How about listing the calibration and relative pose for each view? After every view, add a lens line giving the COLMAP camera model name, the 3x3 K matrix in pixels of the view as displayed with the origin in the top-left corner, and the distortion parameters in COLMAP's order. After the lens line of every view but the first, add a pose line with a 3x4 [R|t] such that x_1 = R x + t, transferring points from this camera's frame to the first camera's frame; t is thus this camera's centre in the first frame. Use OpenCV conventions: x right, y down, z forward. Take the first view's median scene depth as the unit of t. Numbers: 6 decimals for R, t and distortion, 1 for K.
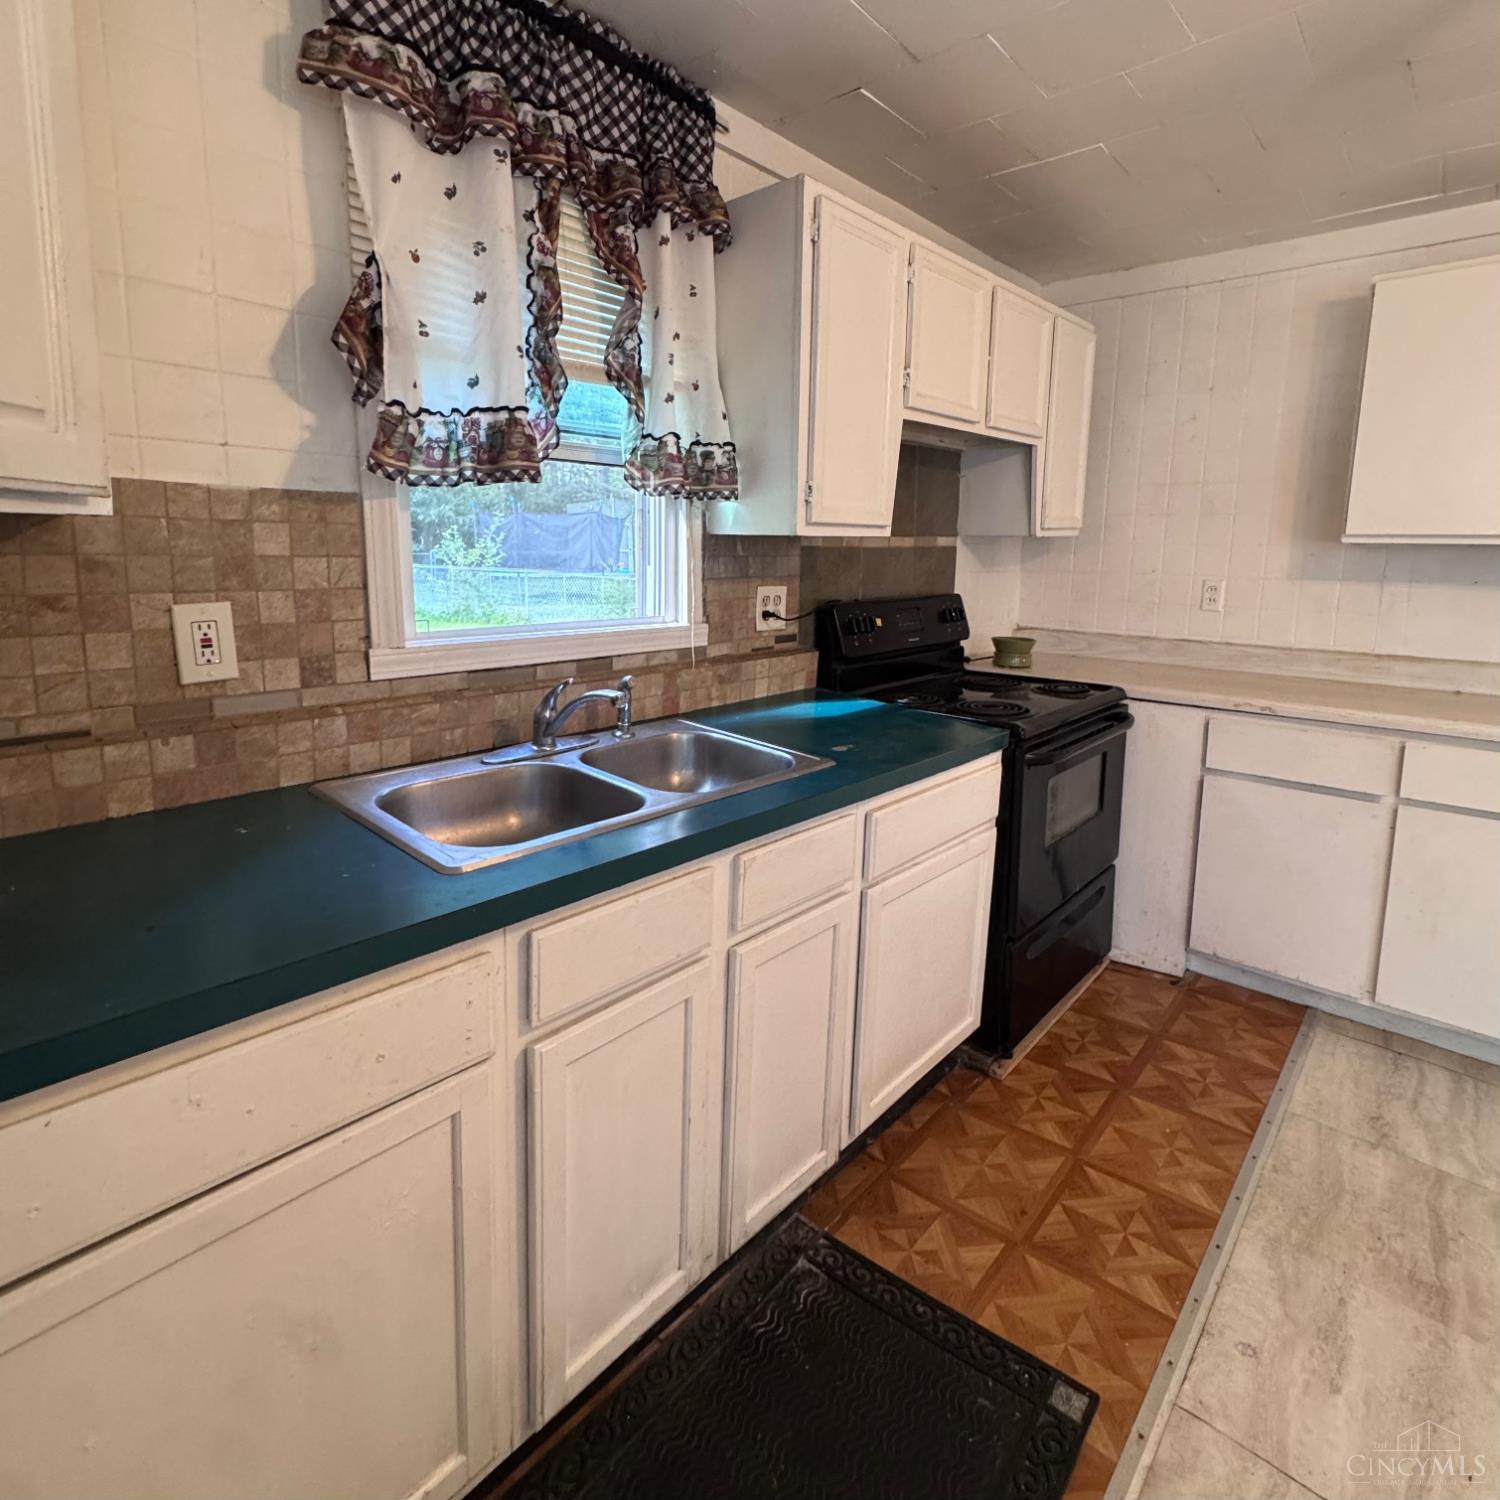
lens RADIAL K [[789.8, 0, 759.8], [0, 789.8, 666.7], [0, 0, 1]] dist [-0.002425, -0.000325]
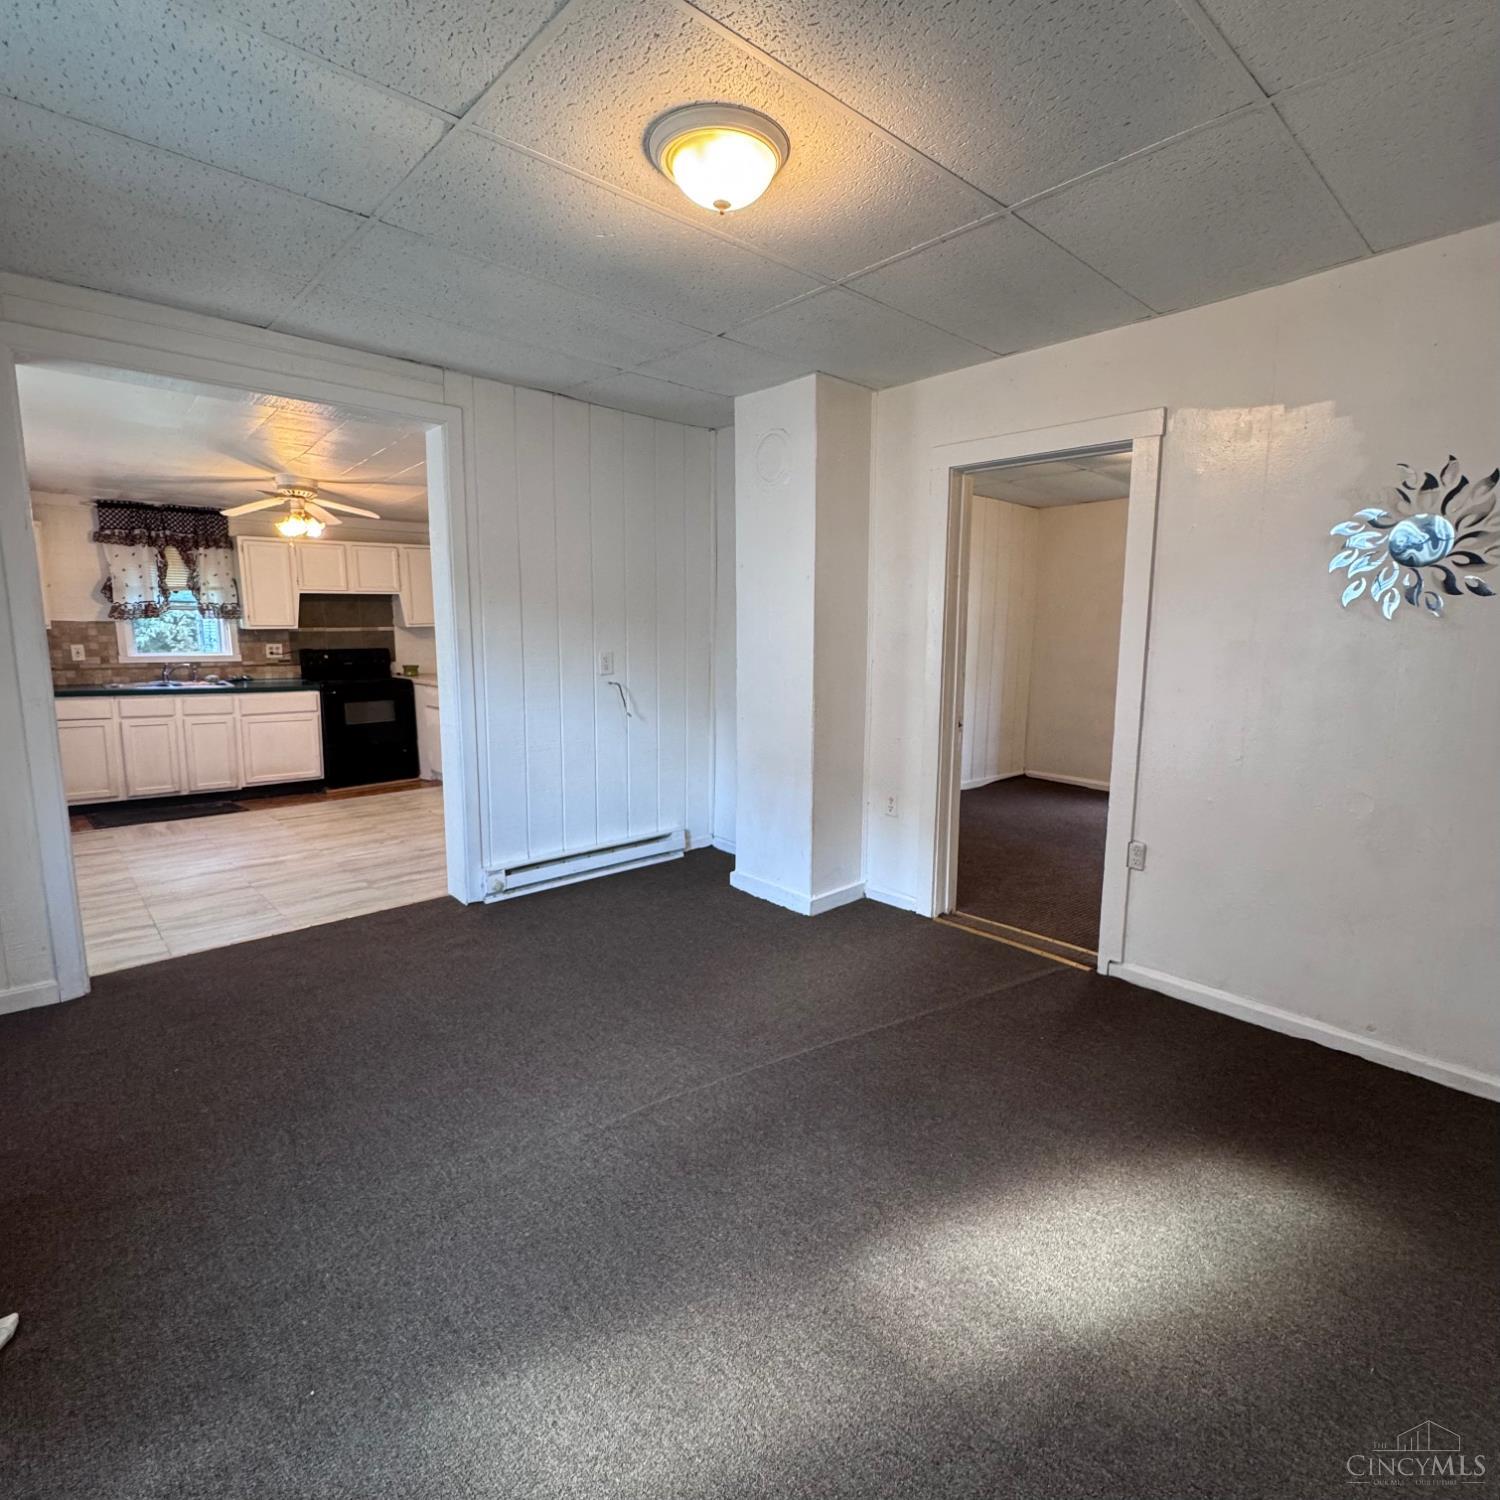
lens RADIAL K [[789.8, 0, 754.5], [0, 789.8, 751.7], [0, 0, 1]] dist [-0.002425, -0.000325]
pose [[0.995184, 0.008131, -0.097683, 3.300805], [-0.007560, 0.999952, 0.006211, 0.433962], [0.097729, -0.005443, 0.995198, -2.889300]]
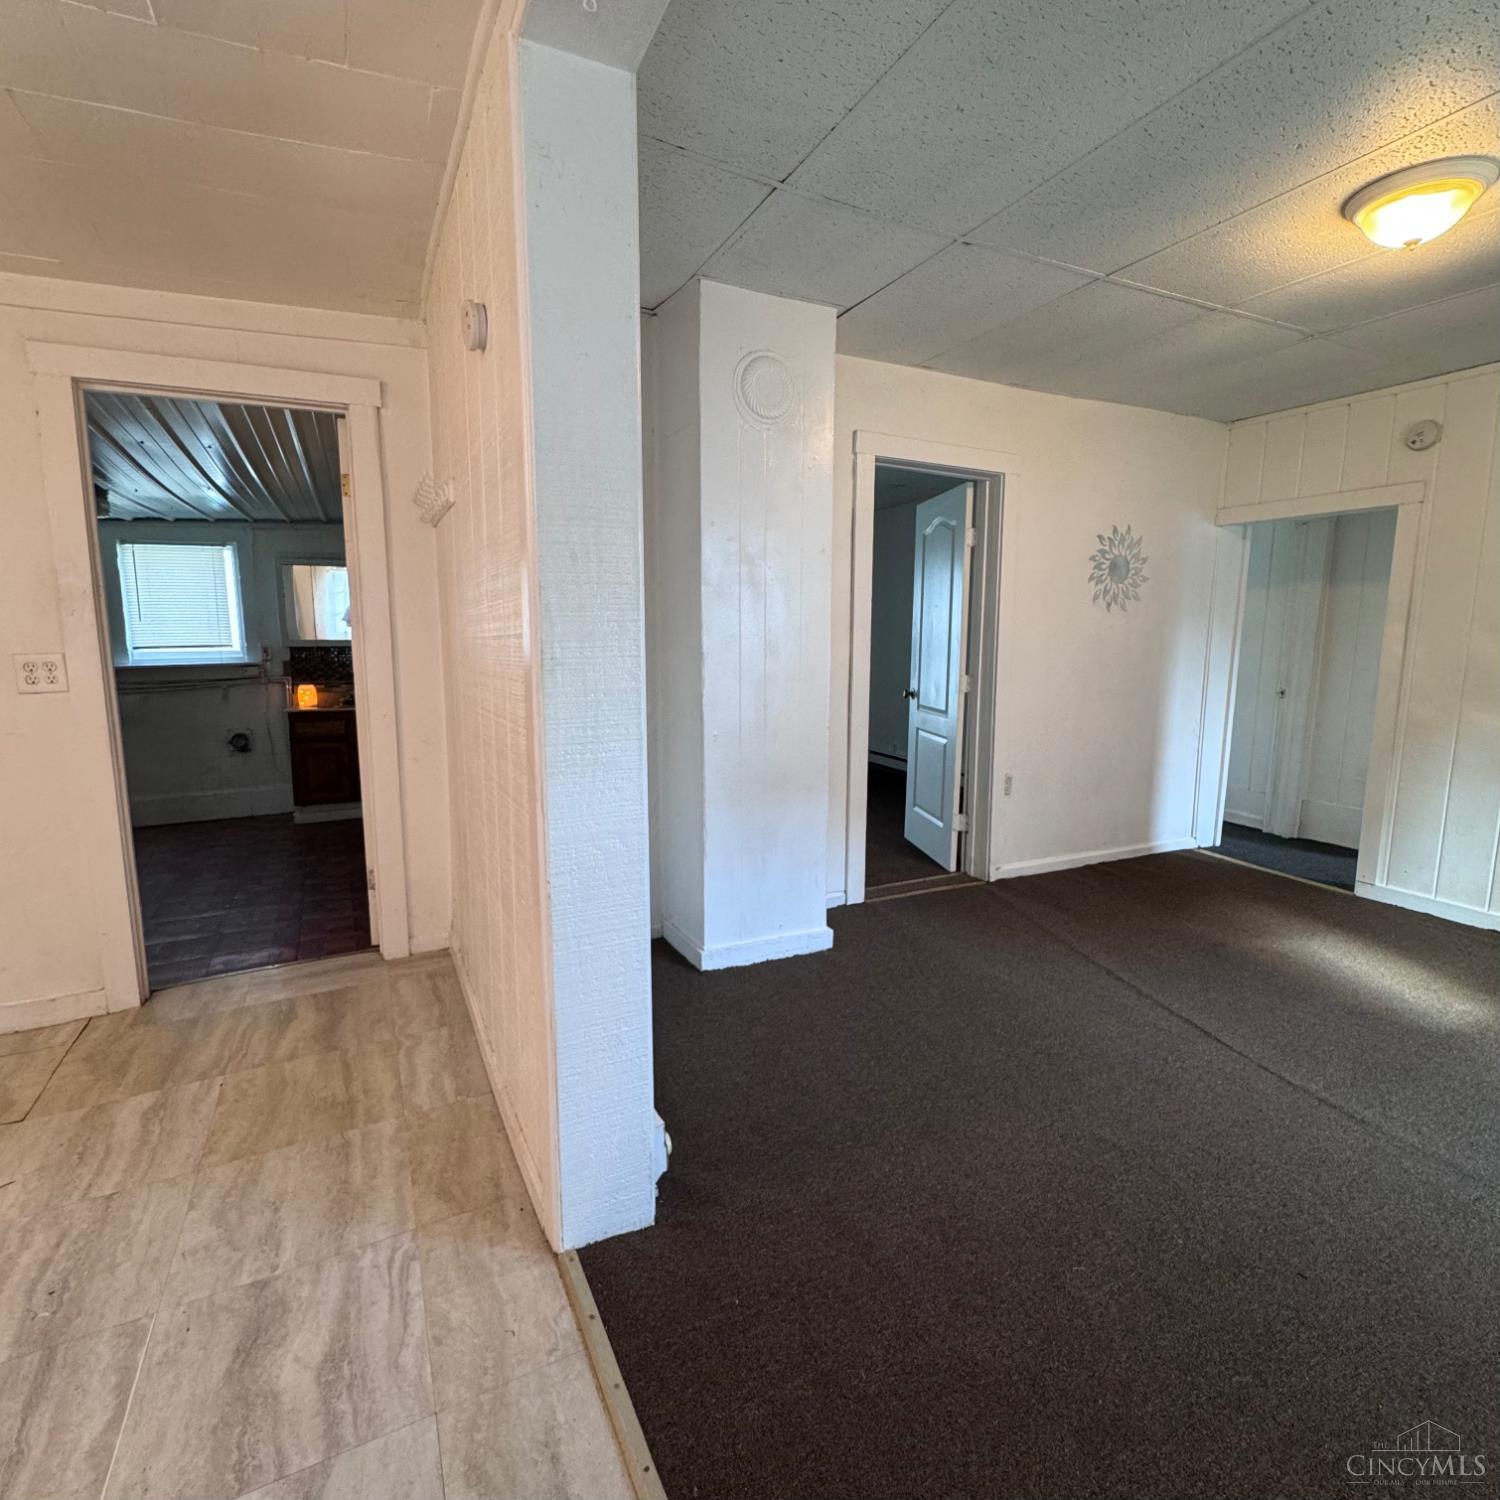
lens RADIAL K [[789.8, 0, 762.4], [0, 789.8, 753.2], [0, 0, 1]] dist [-0.002425, -0.000325]
pose [[0.376194, -0.145912, 0.914980, 1.240414], [0.142903, 0.984843, 0.098299, 0.204830], [-0.915454, 0.093774, 0.391343, -1.071930]]
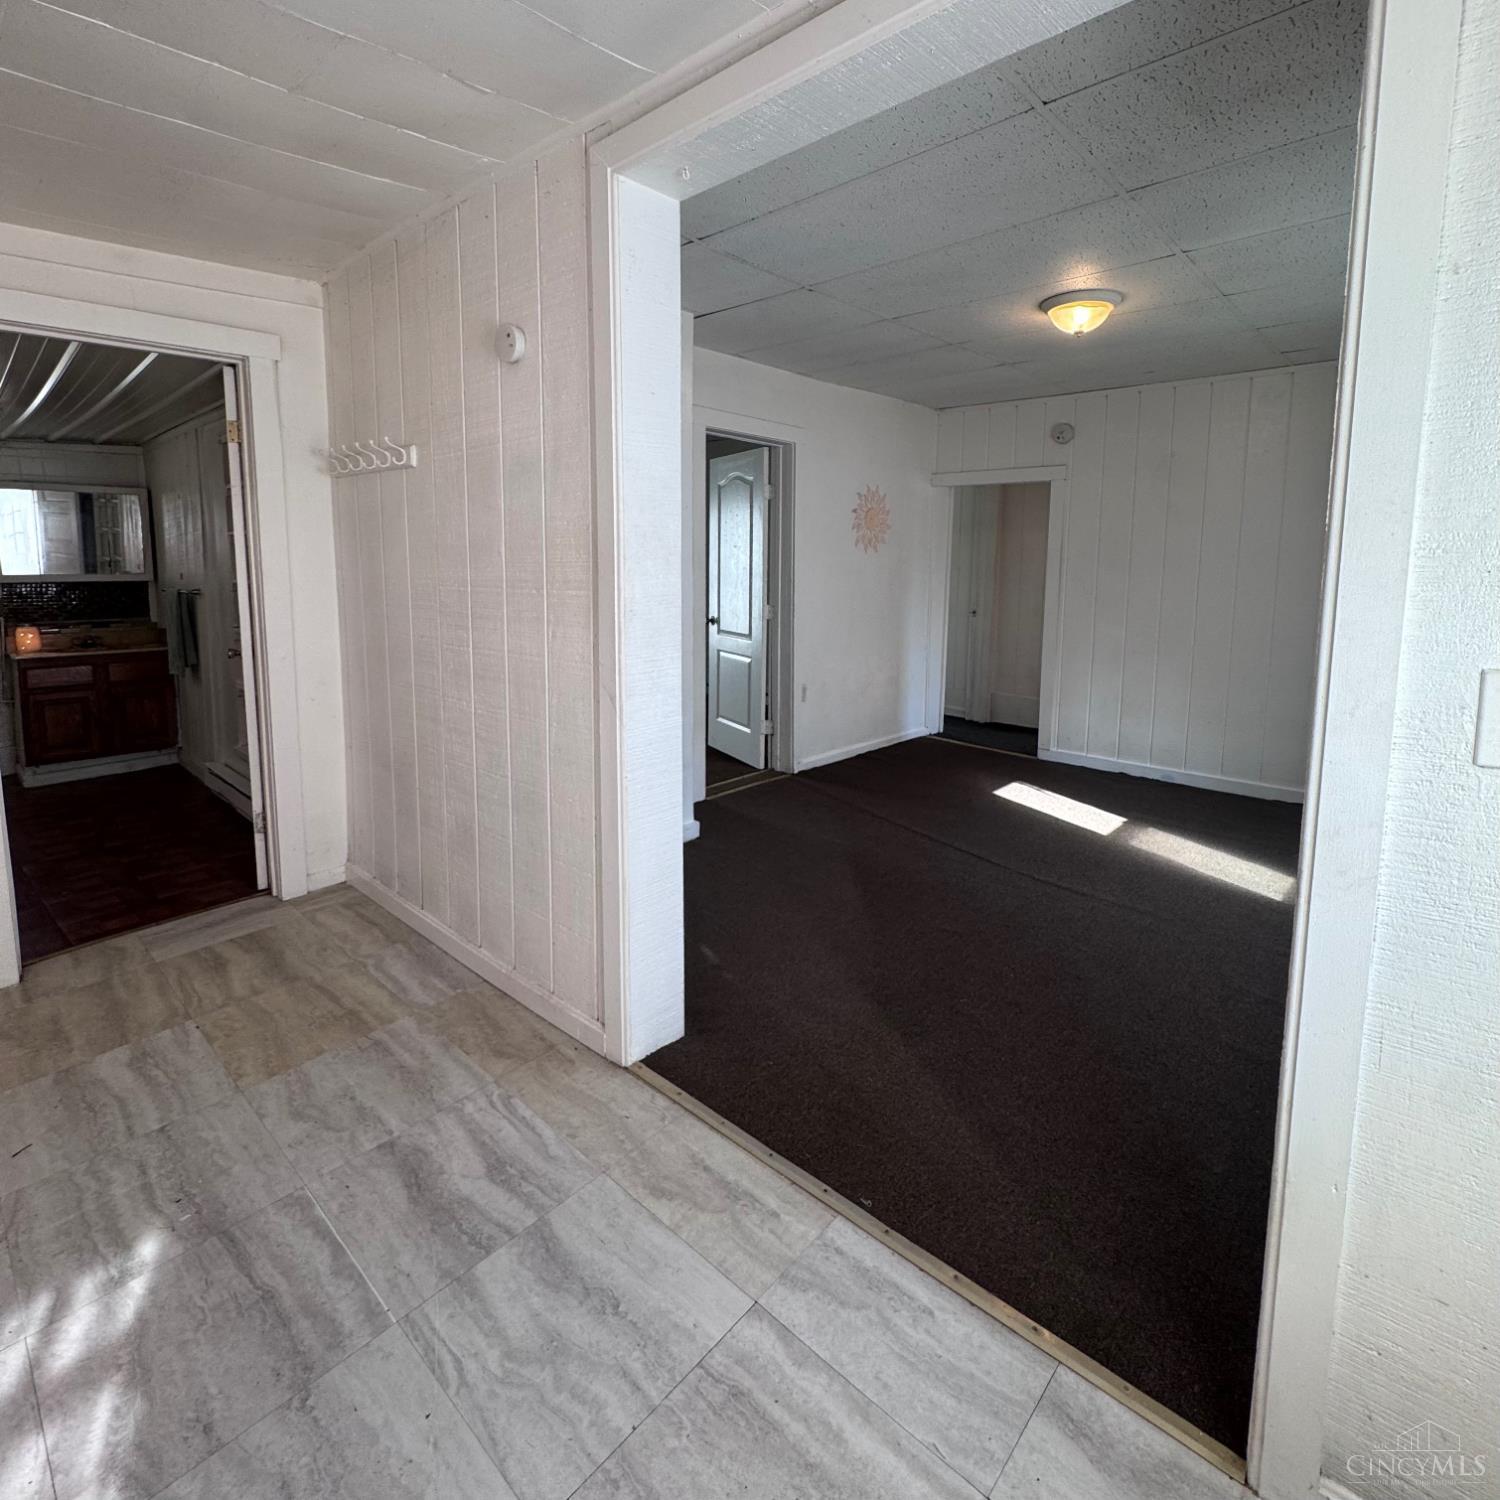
lens RADIAL K [[789.8, 0, 754.9], [0, 789.8, 655.0], [0, 0, 1]] dist [-0.002425, -0.000325]
pose [[0.019773, -0.131716, 0.991090, 0.742279], [0.147248, 0.980858, 0.127418, 0.085873], [-0.988902, 0.143416, 0.038789, -0.716852]]
